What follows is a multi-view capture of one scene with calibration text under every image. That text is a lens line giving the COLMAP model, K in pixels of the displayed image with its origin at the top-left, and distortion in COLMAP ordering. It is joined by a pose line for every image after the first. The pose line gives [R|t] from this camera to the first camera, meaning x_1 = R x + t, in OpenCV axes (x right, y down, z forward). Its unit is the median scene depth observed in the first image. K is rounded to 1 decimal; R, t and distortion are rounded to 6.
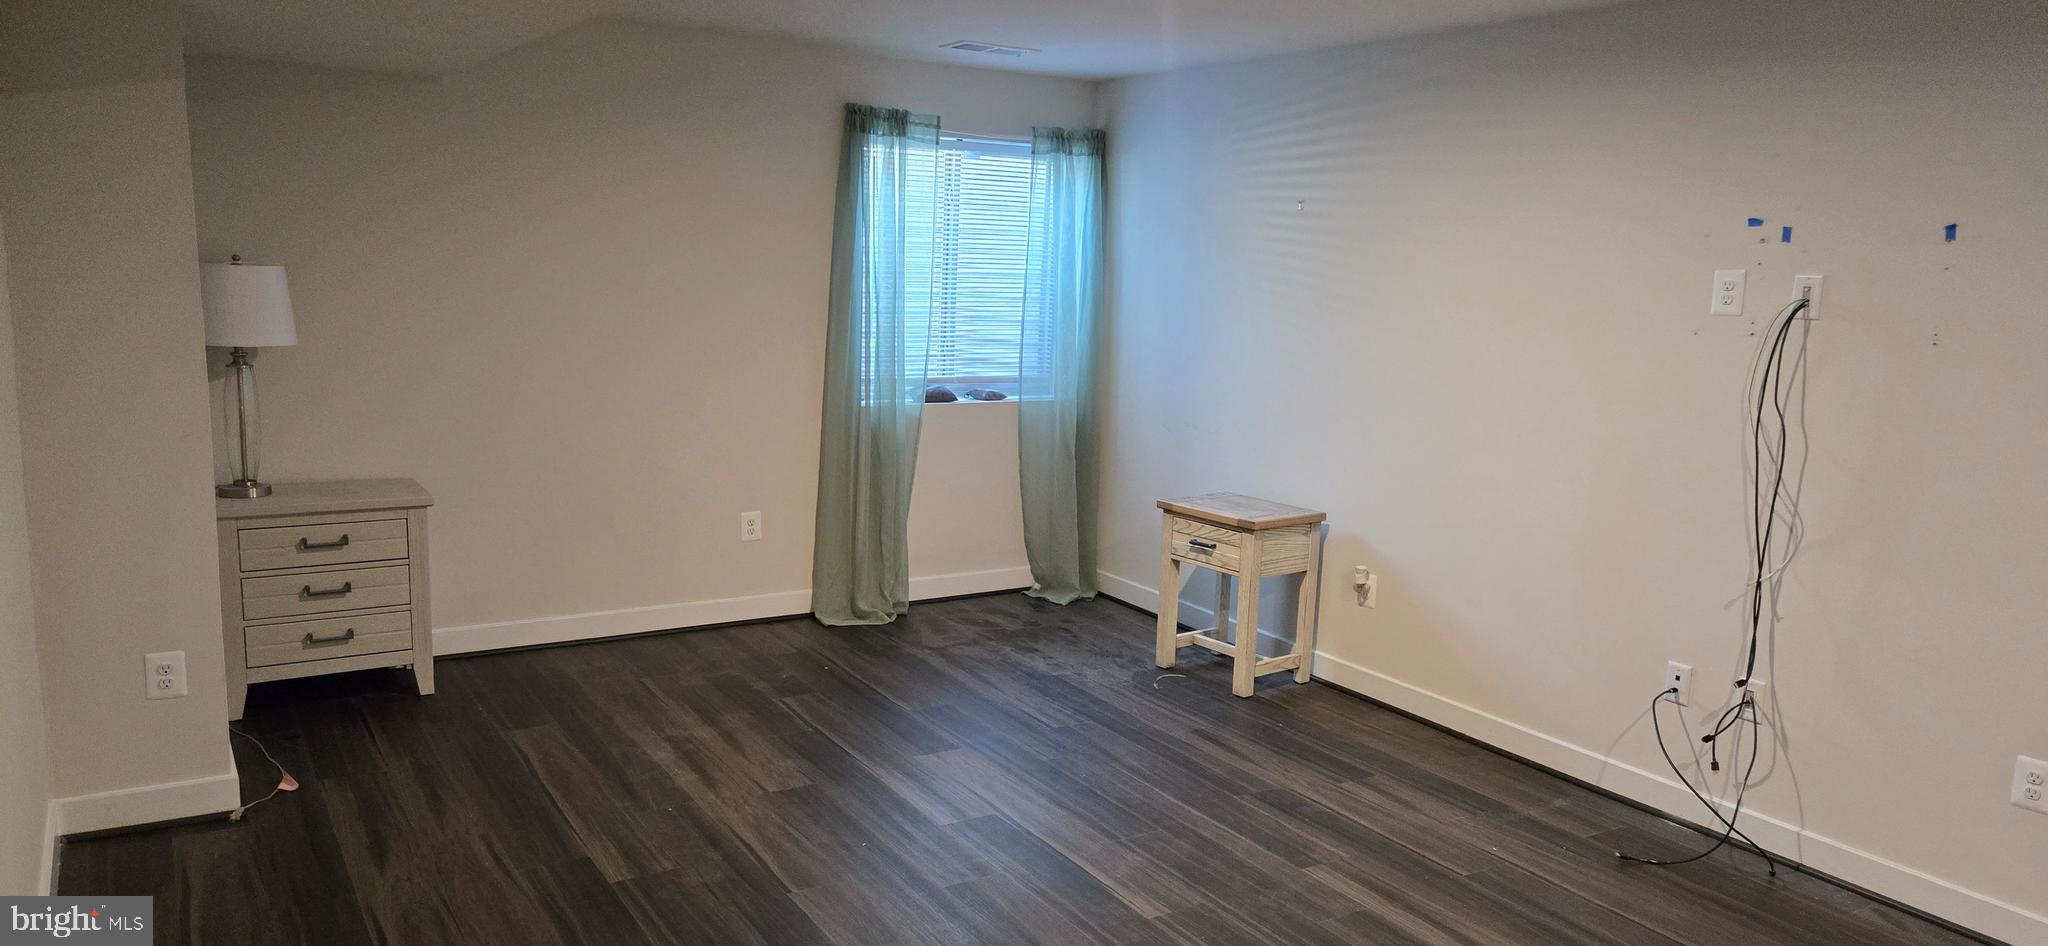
lens RADIAL K [[1373.5, 0, 1024.0], [0, 1373.5, 473.0], [0, 0, 1]] dist [0.078694, -0.075514]
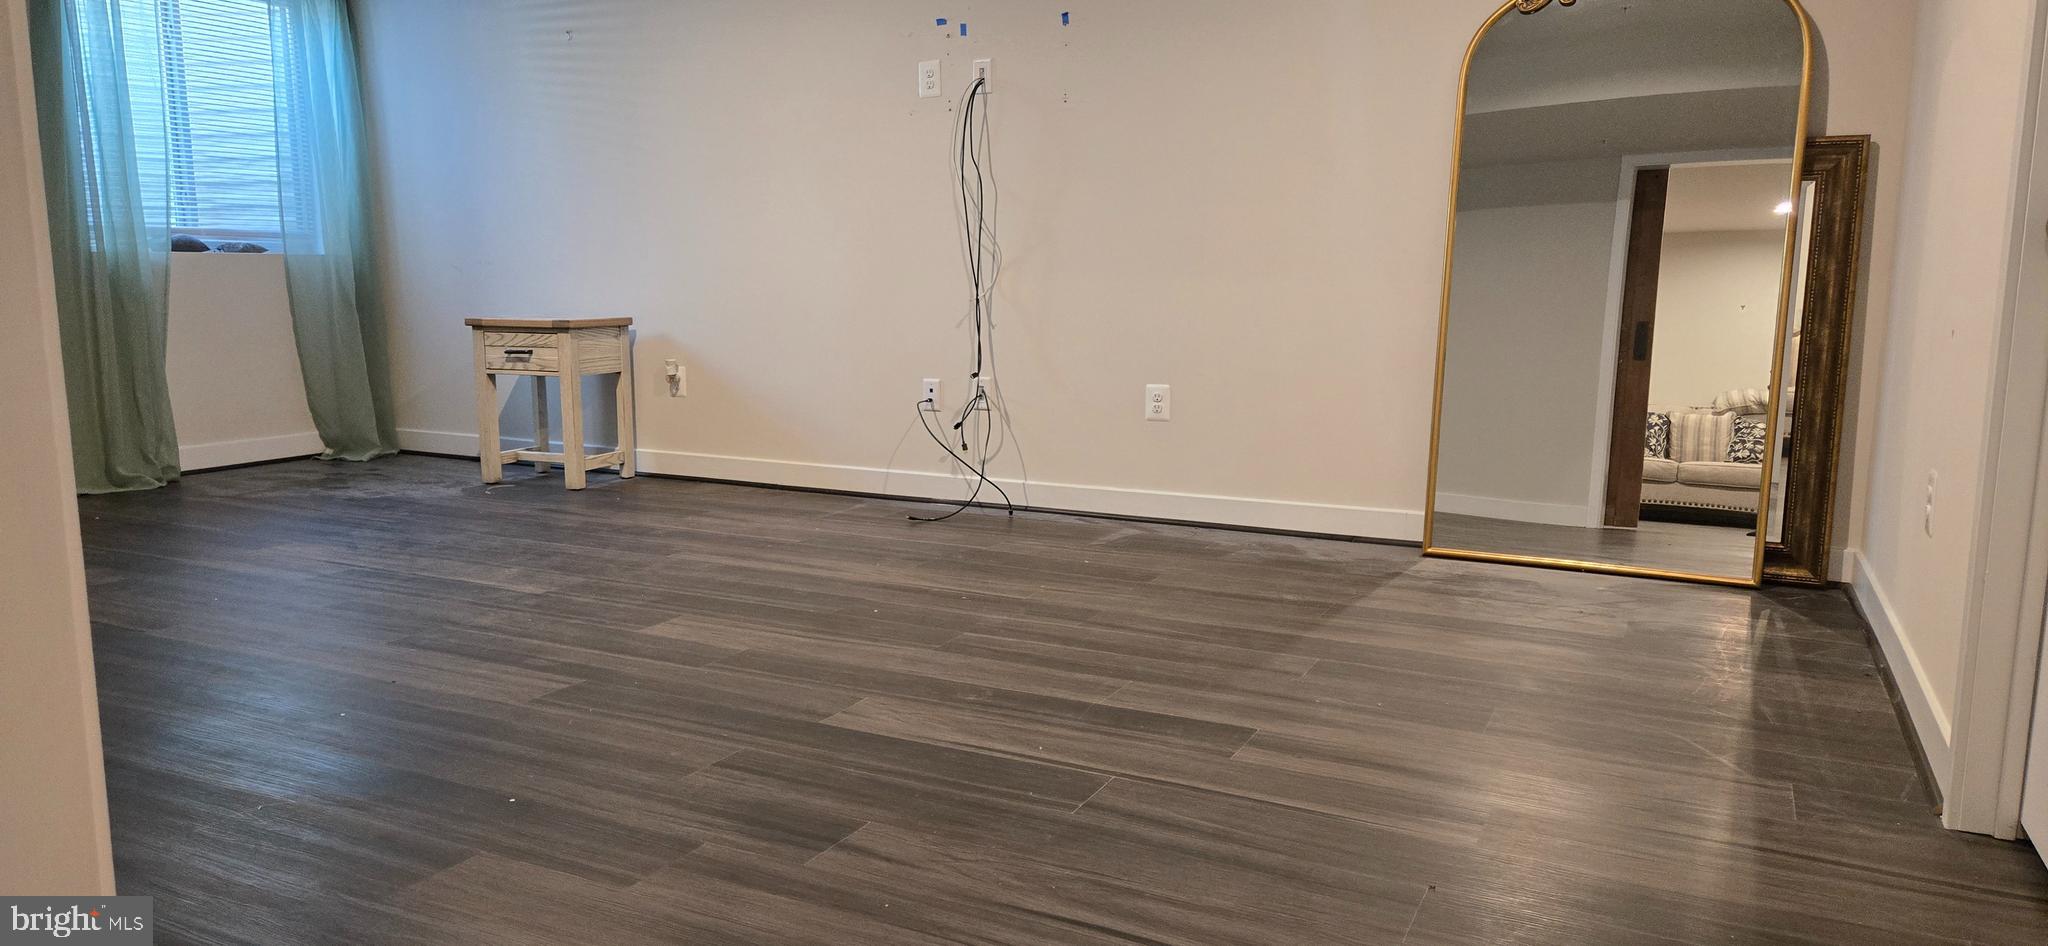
lens RADIAL K [[1373.5, 0, 1024.0], [0, 1373.5, 473.0], [0, 0, 1]] dist [0.078694, -0.075514]
pose [[0.855768, -0.111072, 0.505296, -0.084969], [0.118899, 0.992763, 0.016857, 0.170924], [-0.503511, 0.045654, 0.862782, -0.104829]]
